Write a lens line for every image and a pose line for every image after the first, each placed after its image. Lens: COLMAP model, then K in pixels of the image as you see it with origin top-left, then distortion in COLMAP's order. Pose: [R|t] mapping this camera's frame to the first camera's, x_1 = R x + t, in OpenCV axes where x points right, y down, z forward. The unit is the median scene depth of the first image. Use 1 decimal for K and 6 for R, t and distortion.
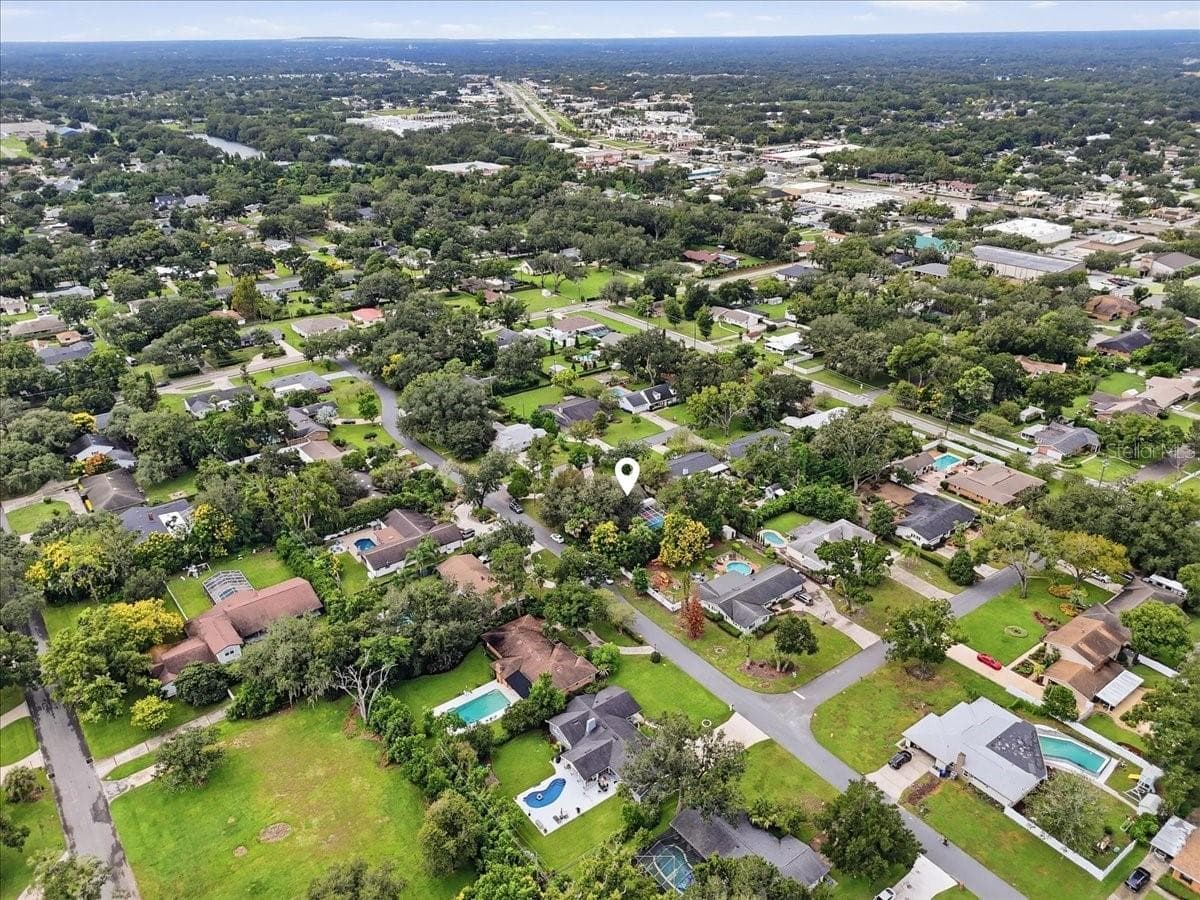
lens RADIAL K [[905.9, 0, 600.0], [0, 905.9, 450.0], [0, 0, 1]] dist [0.007432, 0.001893]
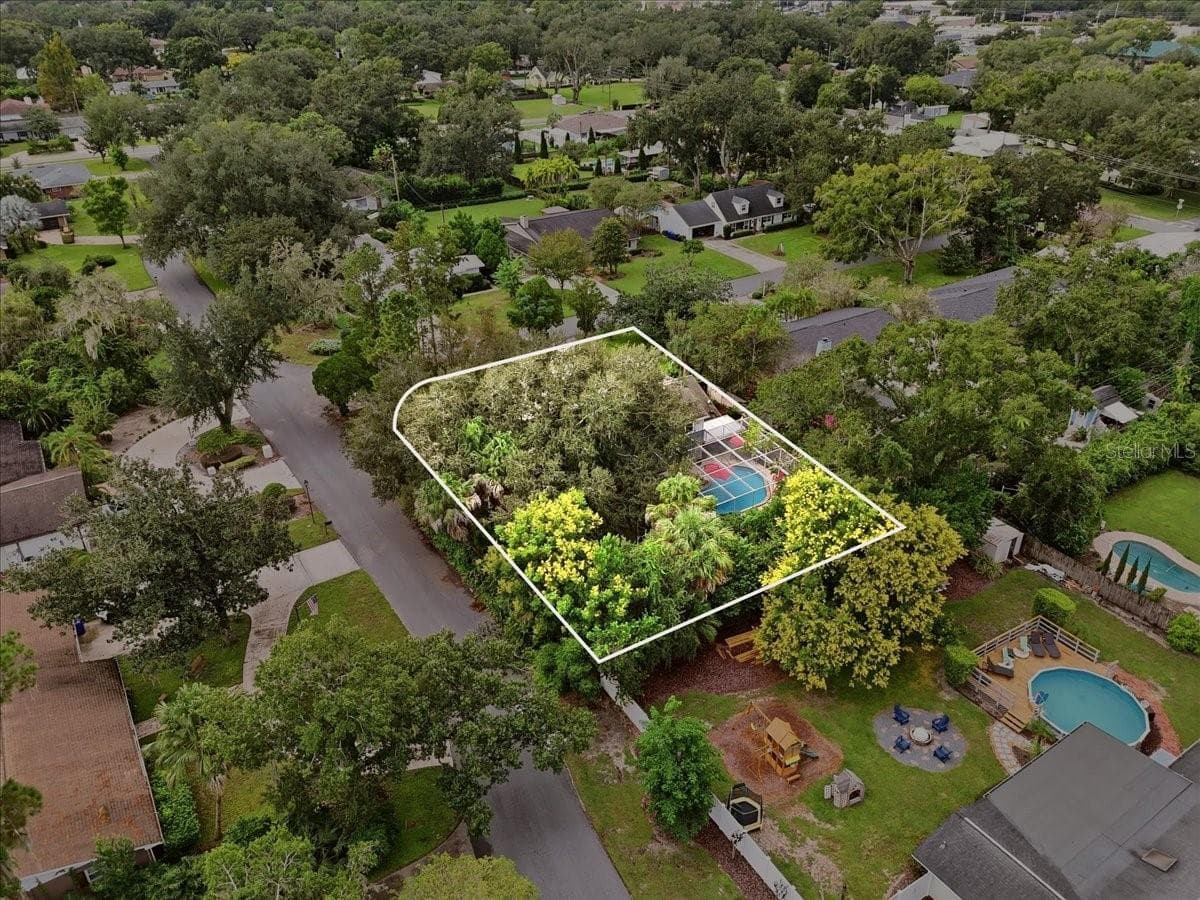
lens RADIAL K [[905.9, 0, 600.0], [0, 905.9, 450.0], [0, 0, 1]] dist [0.007432, 0.001893]
pose [[0.997369, 0.034832, -0.063582, 0.033309], [-0.030532, 0.997259, 0.067400, 0.047229], [0.065756, -0.065282, 0.995698, 0.705994]]
